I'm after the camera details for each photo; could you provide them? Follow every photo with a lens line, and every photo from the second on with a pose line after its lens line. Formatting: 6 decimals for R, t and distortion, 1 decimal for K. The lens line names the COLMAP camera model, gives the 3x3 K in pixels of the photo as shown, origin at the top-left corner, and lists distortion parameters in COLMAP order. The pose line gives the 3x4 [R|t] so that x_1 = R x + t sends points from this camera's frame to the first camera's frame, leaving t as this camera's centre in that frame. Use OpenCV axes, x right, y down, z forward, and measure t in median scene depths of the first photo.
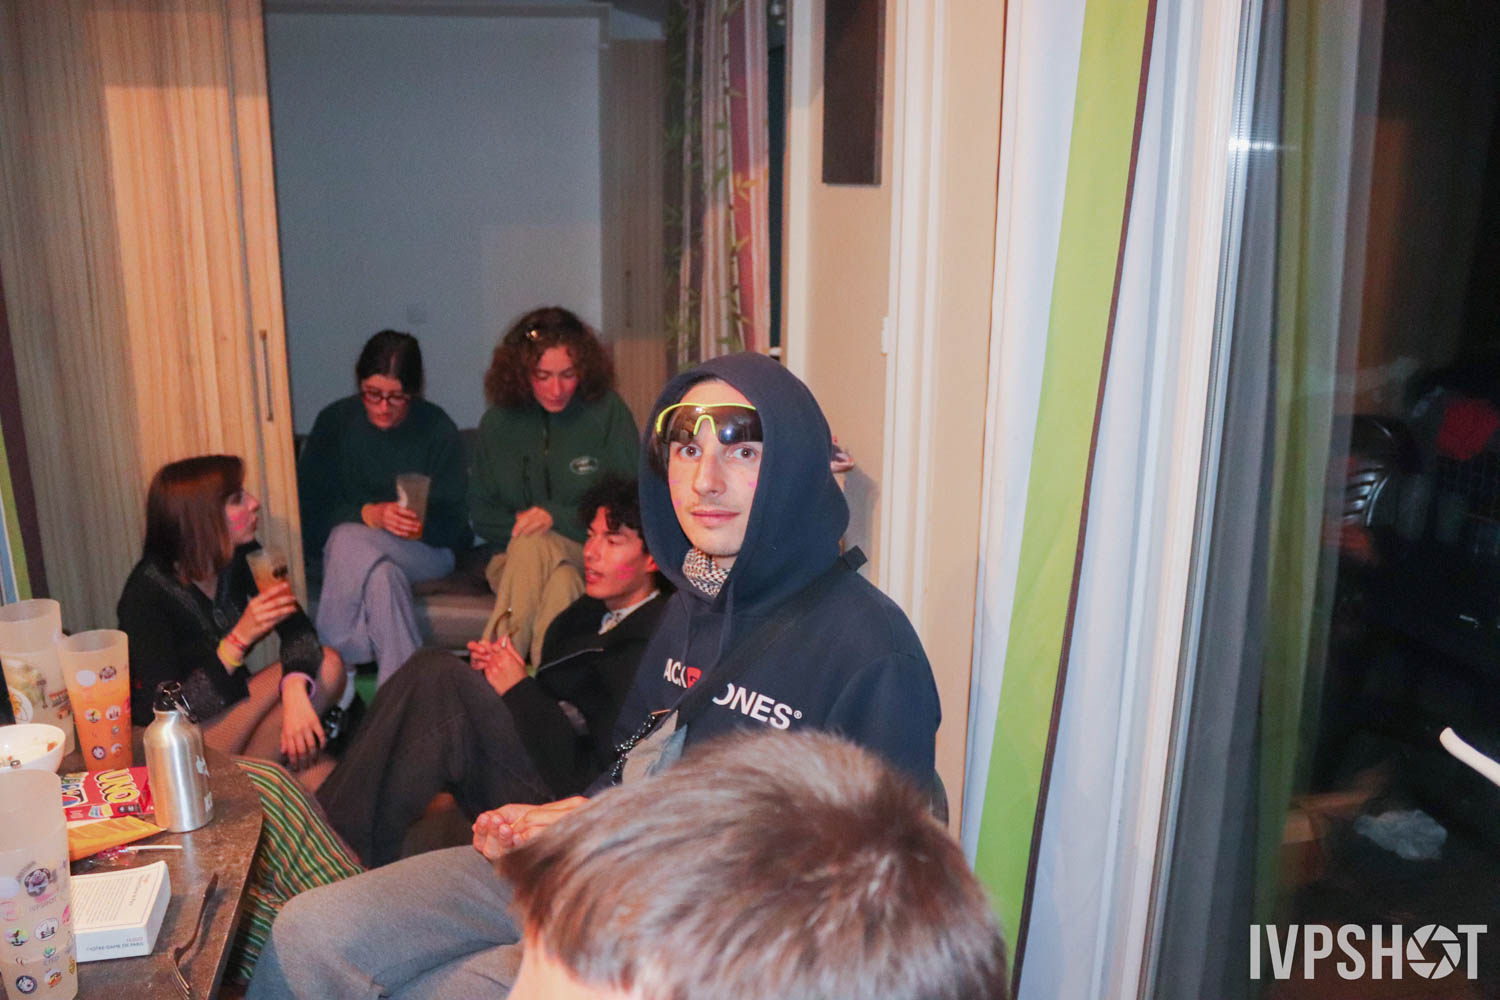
lens RADIAL K [[1245.2, 0, 735.5], [0, 1245.2, 491.1], [0, 0, 1]] dist [-0.127125, 0.080847]
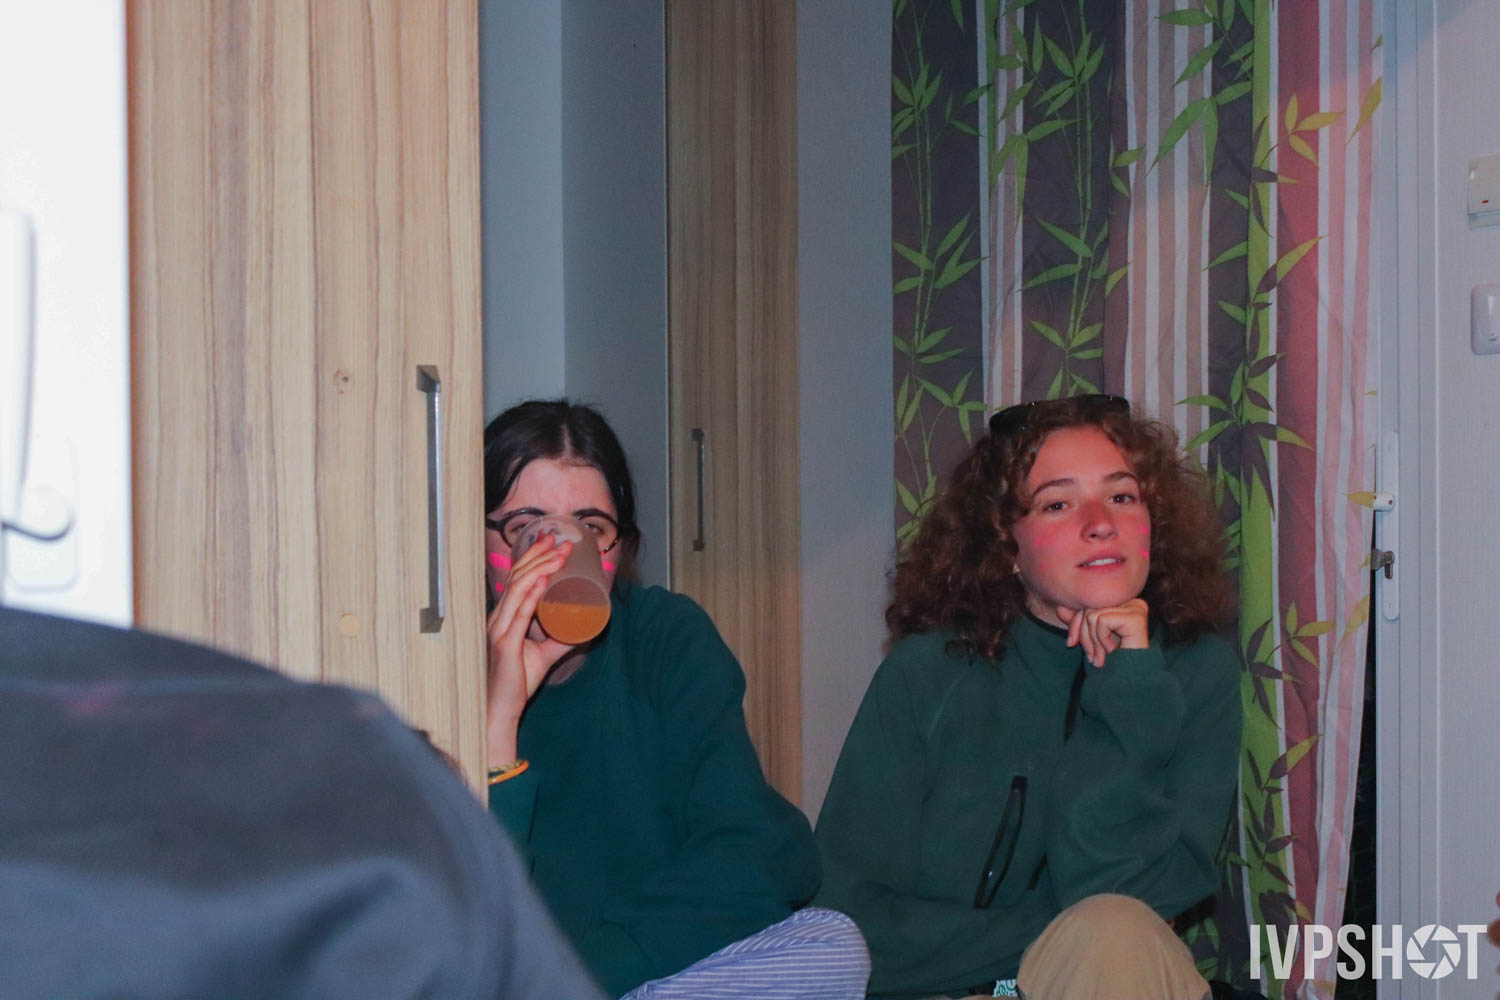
lens RADIAL K [[2212.7, 0, 758.0], [0, 2212.7, 512.1], [0, 0, 1]] dist [-0.034882, 0.000000]
pose [[0.969577, -0.020847, 0.243899, -0.374170], [0.075269, 0.973486, -0.216010, 0.042751], [-0.232929, 0.227796, 0.945438, 0.327200]]
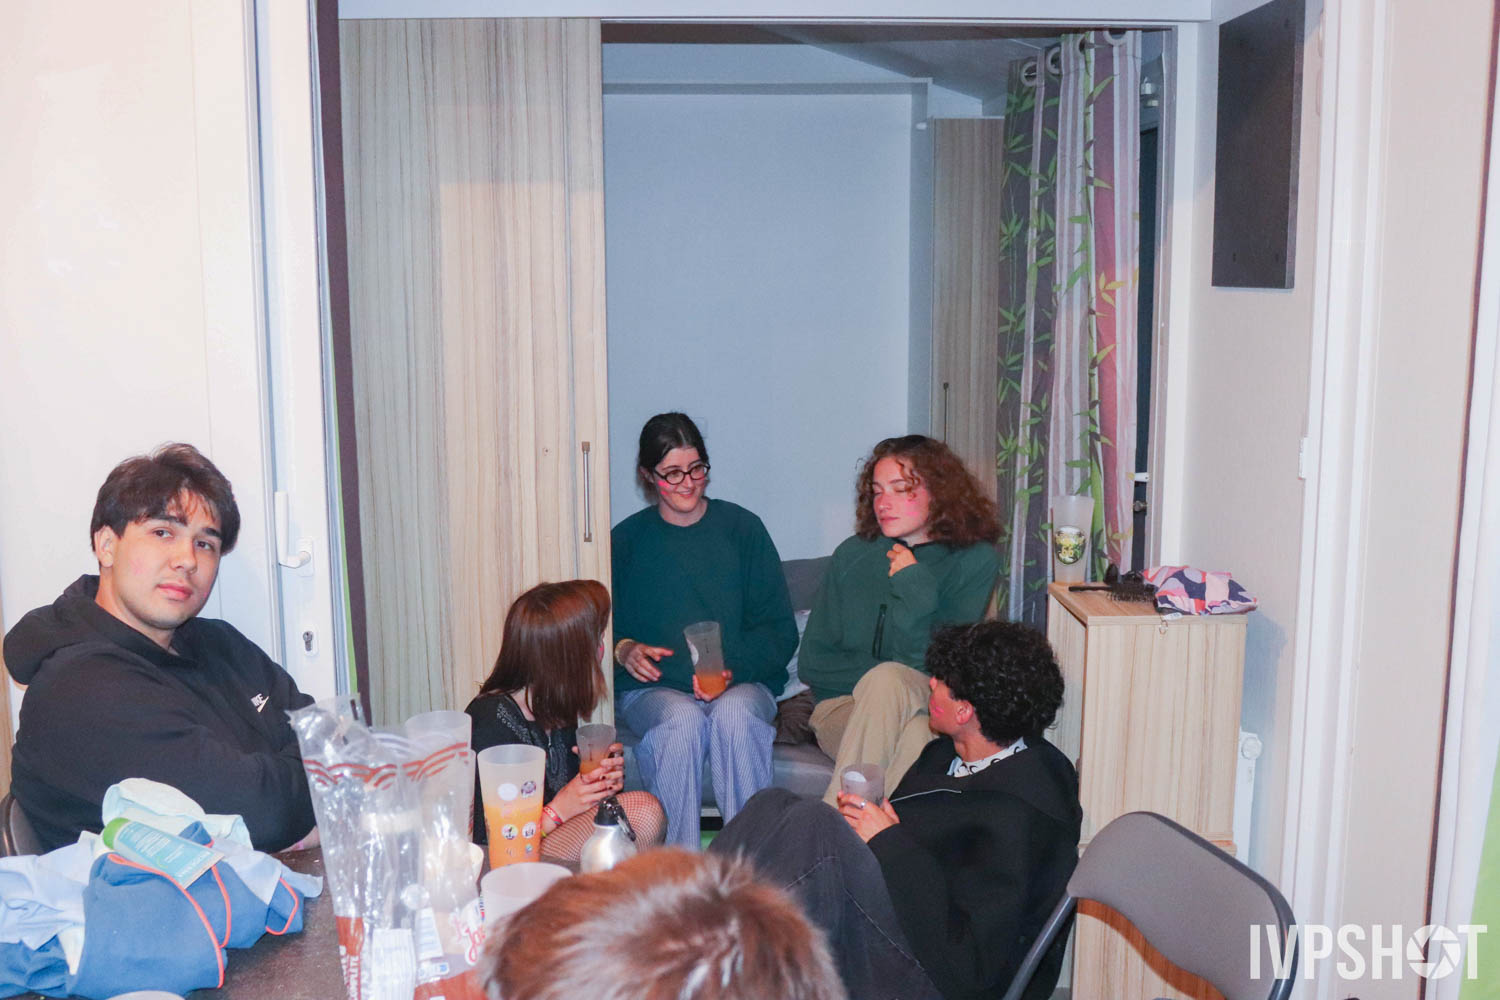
lens RADIAL K [[1534.2, 0, 754.0], [0, 1534.2, 489.3], [0, 0, 1]] dist [-0.076113, 0.000000]
pose [[0.986828, 0.015159, -0.161063, -0.064135], [-0.032064, 0.994176, -0.102885, 0.014295], [0.158565, 0.106694, 0.981567, -0.085473]]
